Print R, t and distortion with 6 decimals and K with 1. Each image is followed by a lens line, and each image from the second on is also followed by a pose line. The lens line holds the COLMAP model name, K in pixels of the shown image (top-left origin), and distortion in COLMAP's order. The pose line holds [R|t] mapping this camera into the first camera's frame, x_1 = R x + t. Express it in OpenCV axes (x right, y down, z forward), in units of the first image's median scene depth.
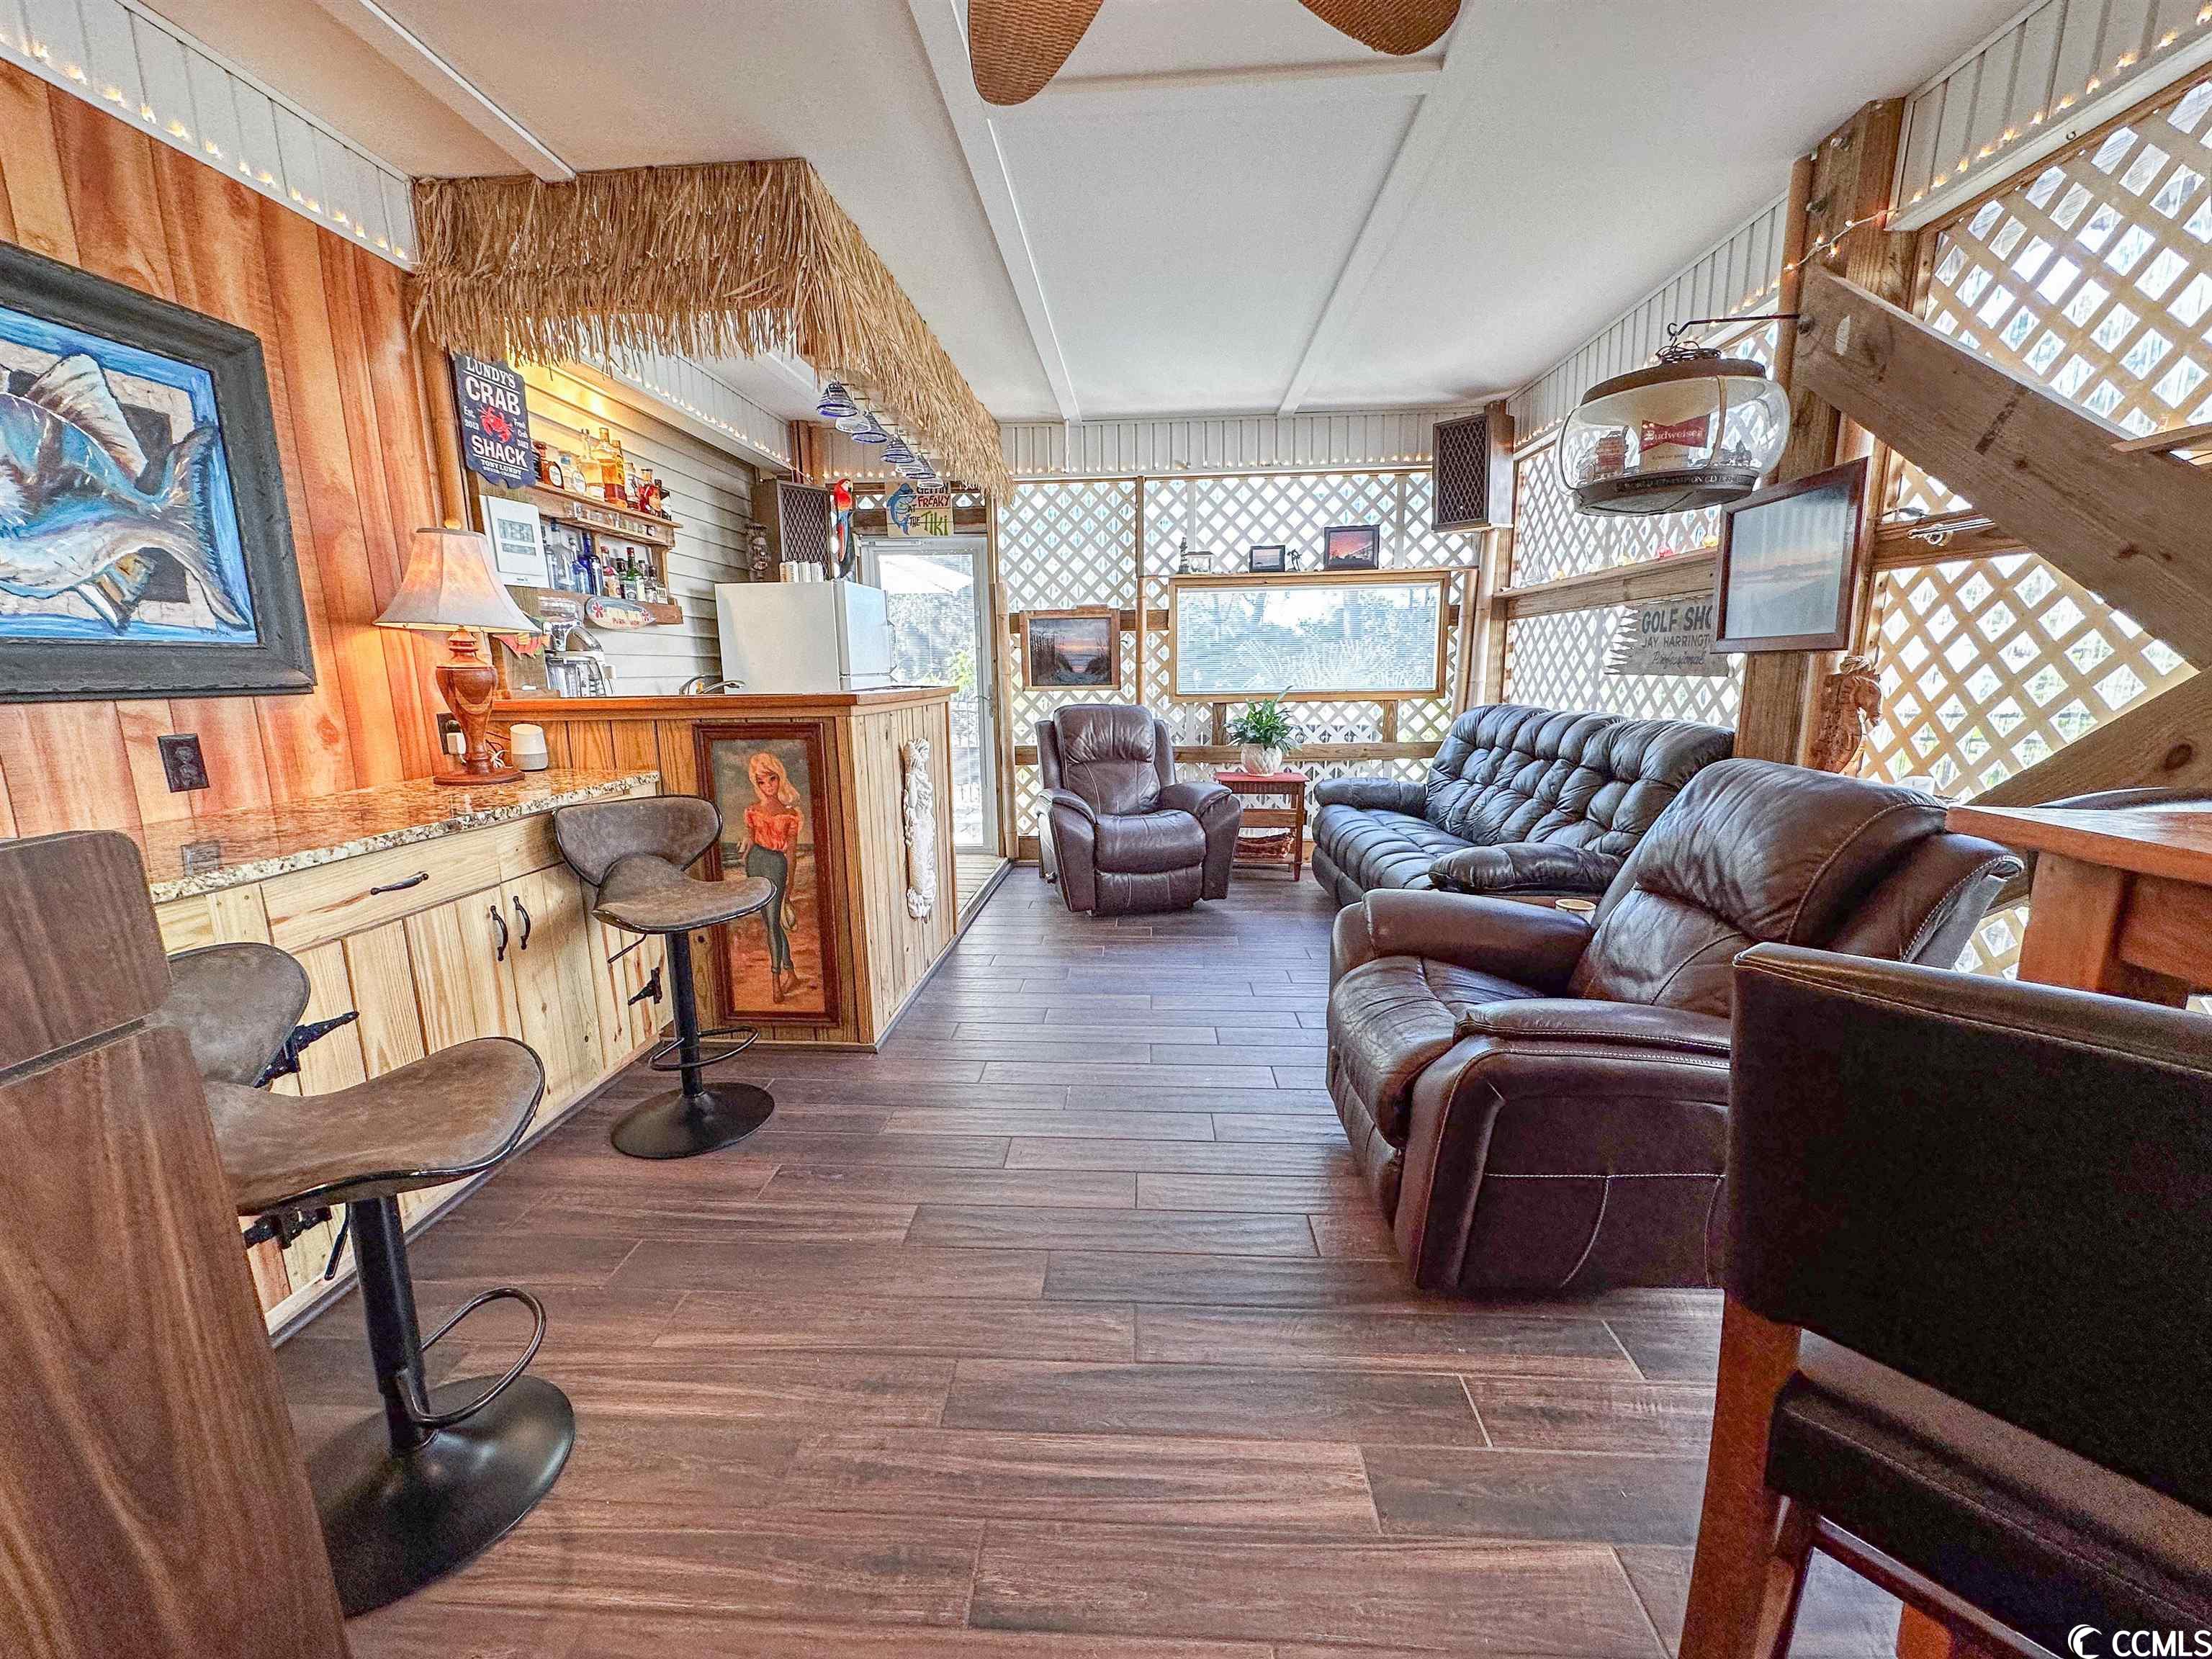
lens RADIAL K [[884.9, 0, 1103.1], [0, 884.9, 833.7], [0, 0, 1]] dist [-0.003121, 0.000784]
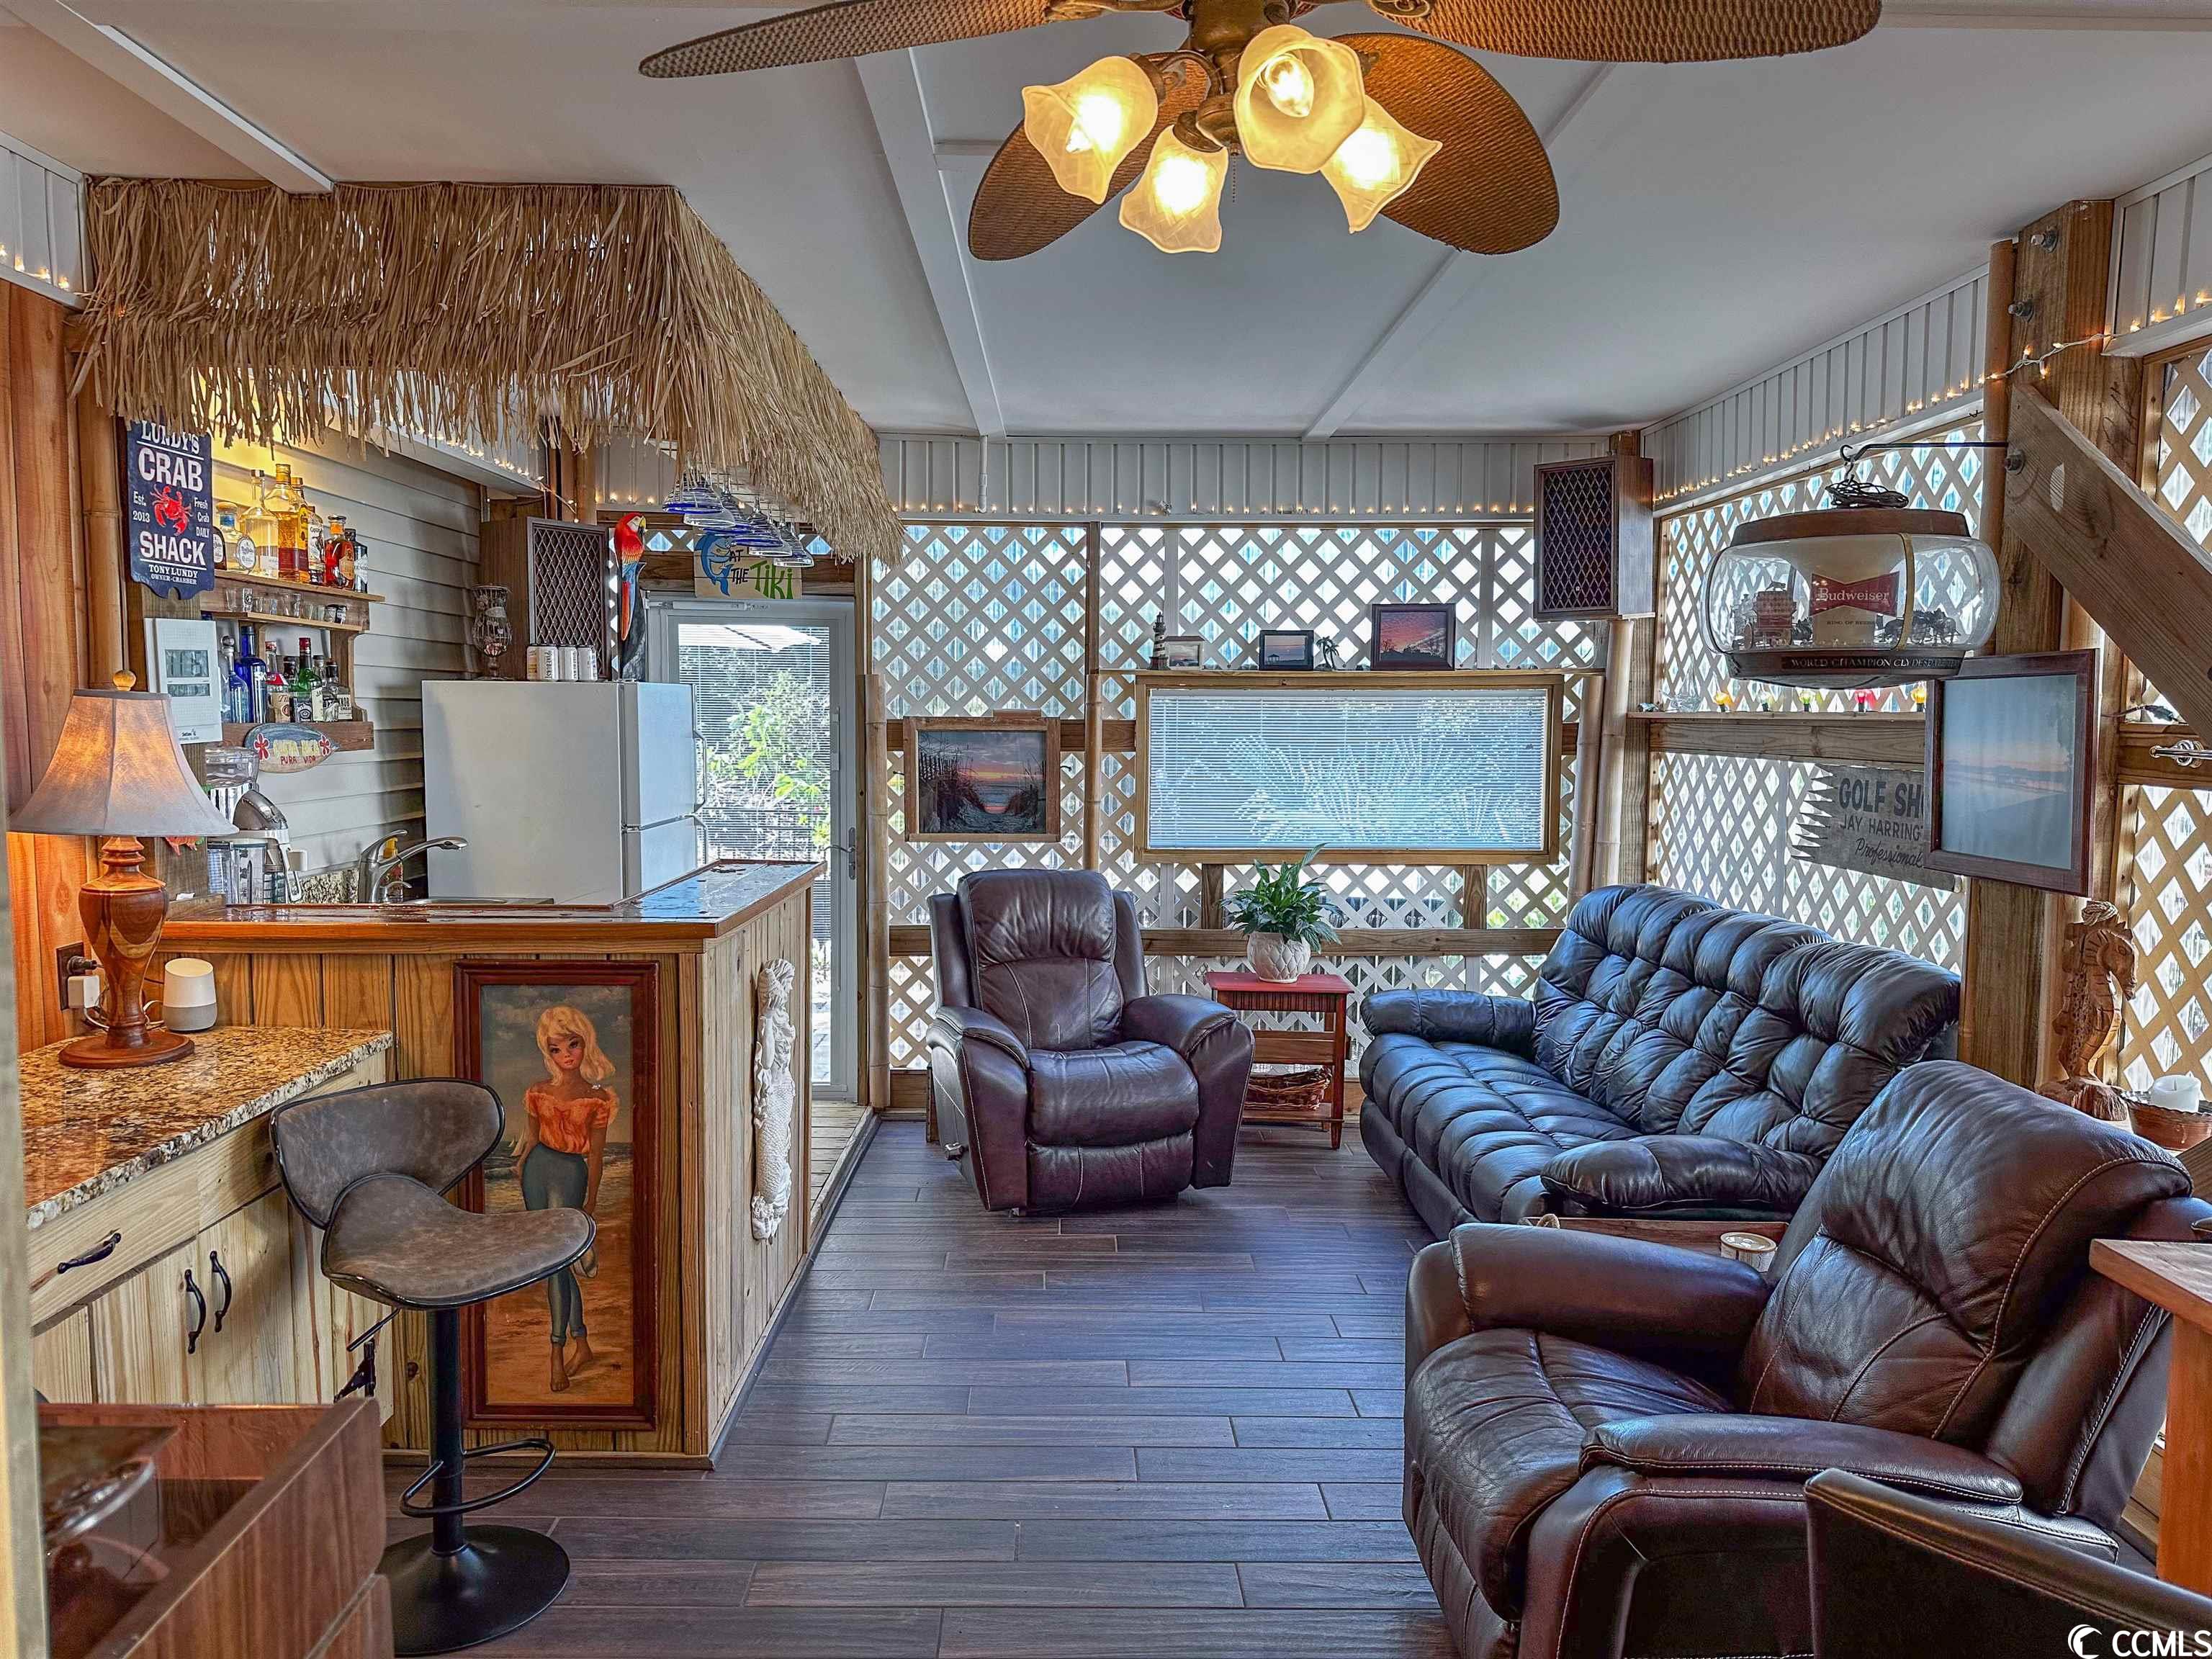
lens RADIAL K [[1567.0, 0, 1094.8], [0, 1567.0, 829.7], [0, 0, 1]] dist [0.057719, -0.072202]
pose [[0.996855, 0.014979, 0.077813, -0.081211], [-0.006868, 0.994608, -0.103479, -0.105657], [-0.078943, 0.102619, 0.991583, -0.227011]]
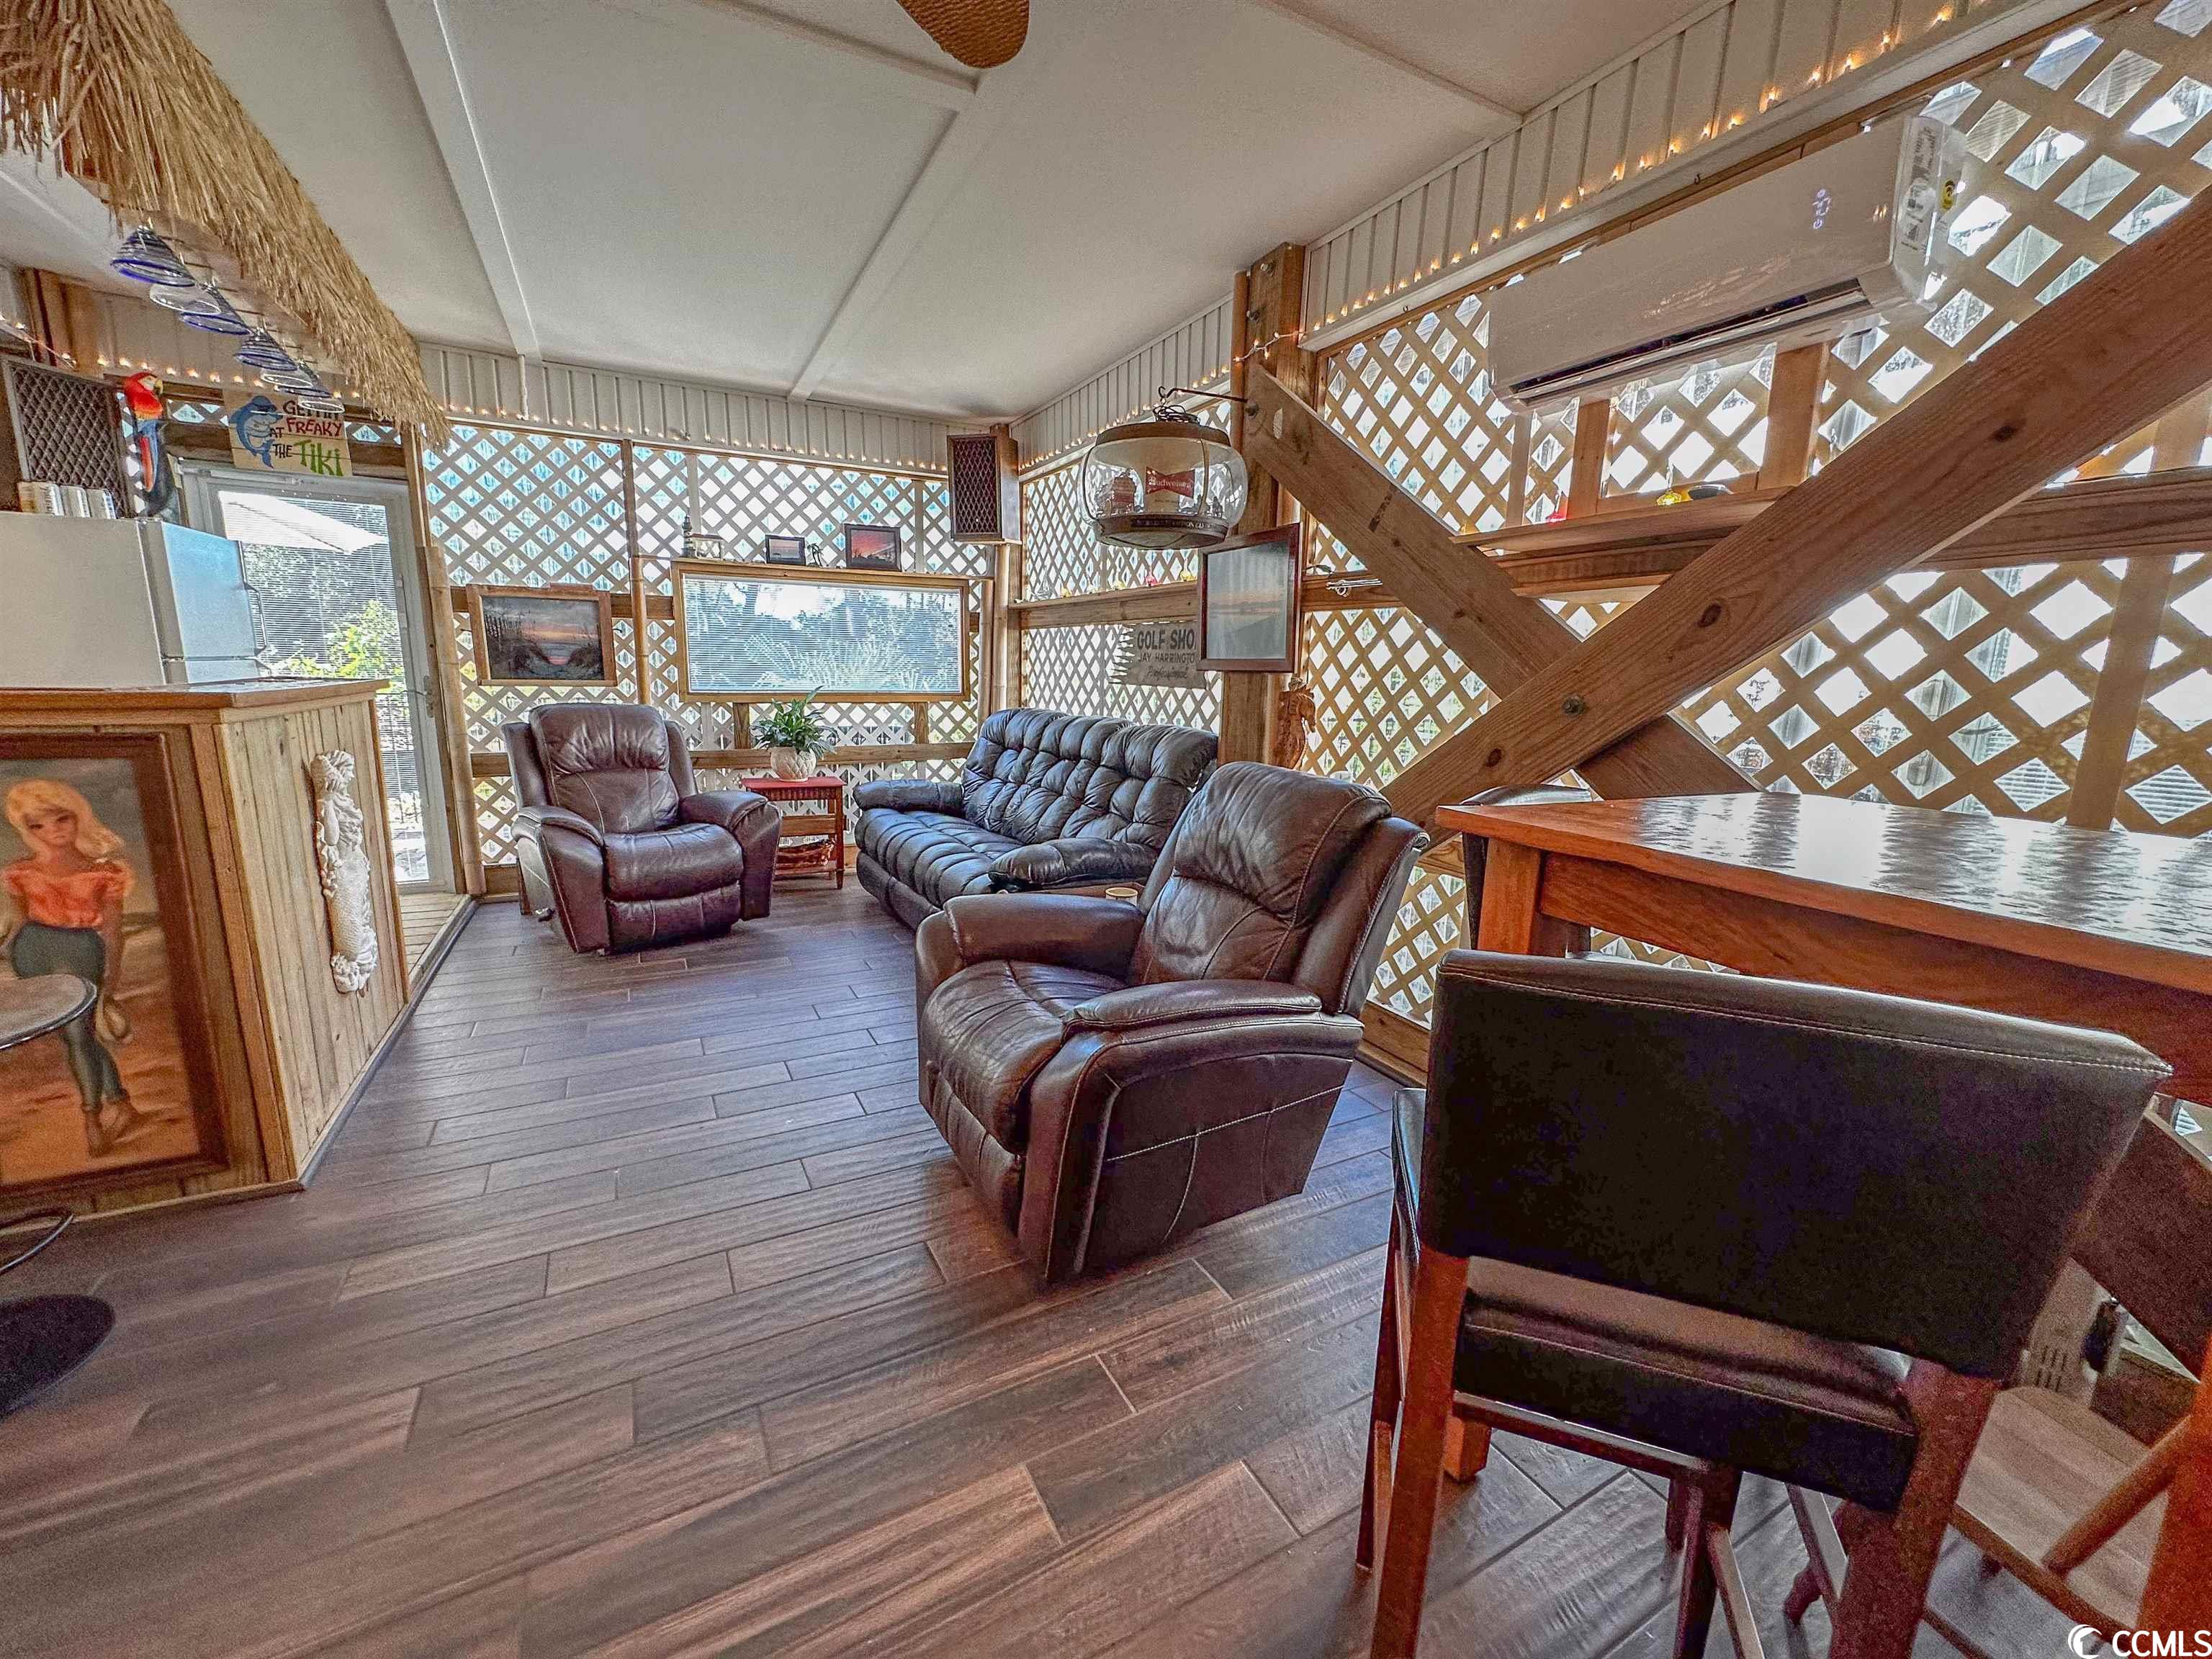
lens RADIAL K [[884.9, 0, 1102.8], [0, 884.9, 832.9], [0, 0, 1]] dist [-0.003121, 0.000784]
pose [[0.853722, -0.063685, 0.516820, -0.057443], [0.061544, 0.997877, 0.021300, -0.019533], [-0.517079, 0.013622, 0.855829, 0.048248]]
